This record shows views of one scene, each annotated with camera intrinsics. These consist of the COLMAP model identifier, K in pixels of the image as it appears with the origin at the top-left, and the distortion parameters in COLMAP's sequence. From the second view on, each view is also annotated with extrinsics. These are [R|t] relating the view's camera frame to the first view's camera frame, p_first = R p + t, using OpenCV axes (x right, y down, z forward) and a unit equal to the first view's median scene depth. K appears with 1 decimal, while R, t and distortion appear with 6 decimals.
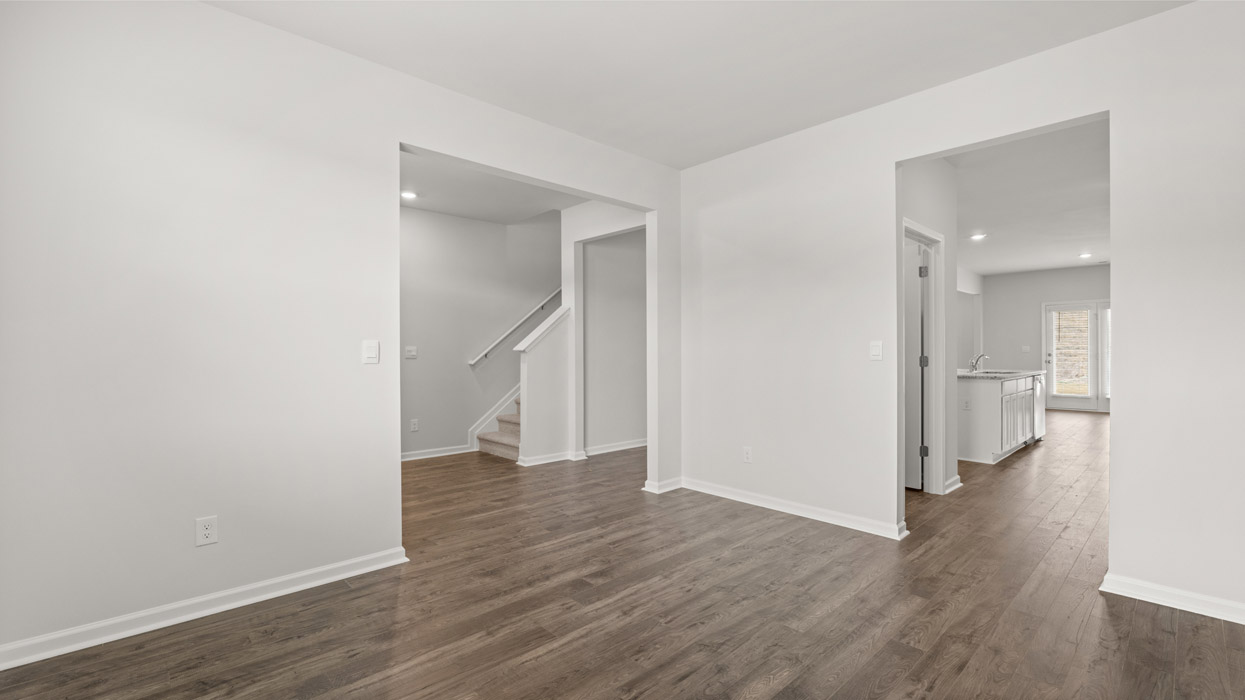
lens RADIAL K [[522.6, 0, 620.3], [0, 522.6, 351.9], [0, 0, 1]] dist [0.004125, -0.000173]
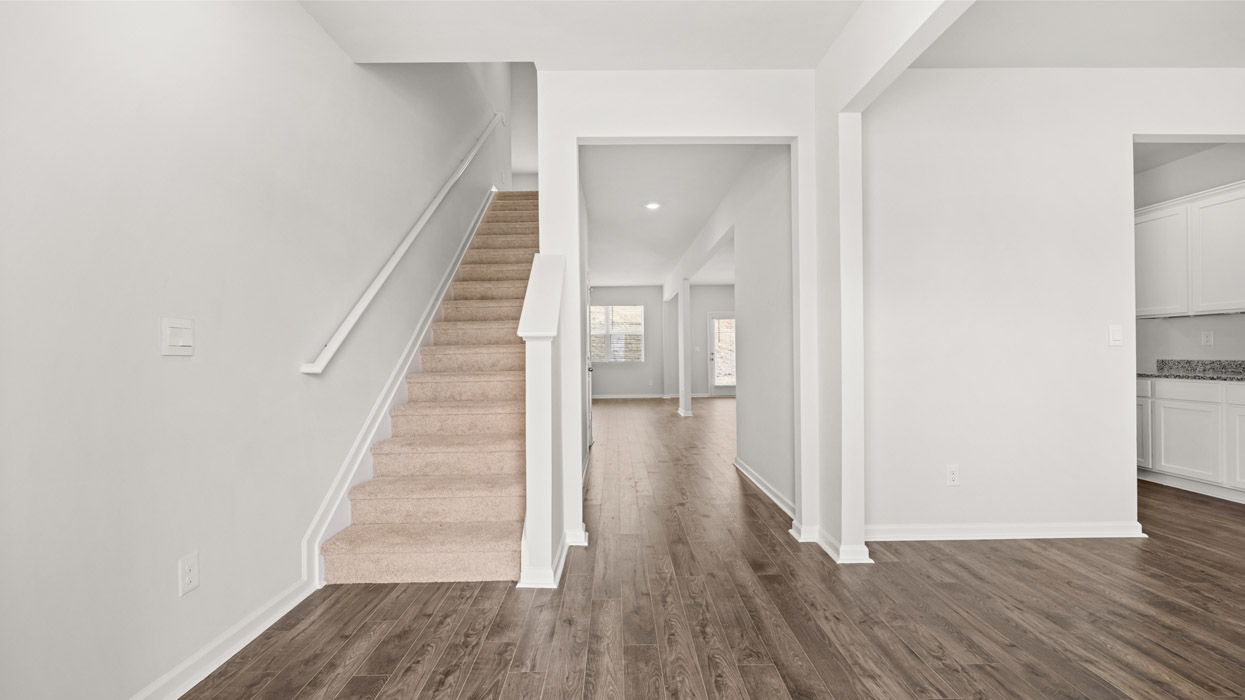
lens RADIAL K [[522.6, 0, 621.6], [0, 522.6, 348.9], [0, 0, 1]] dist [0.004125, -0.000173]
pose [[0.670781, 0.002951, 0.741650, -0.666609], [0.010244, 0.999860, -0.013243, 0.021279], [-0.741585, 0.016481, 0.670656, 0.888617]]
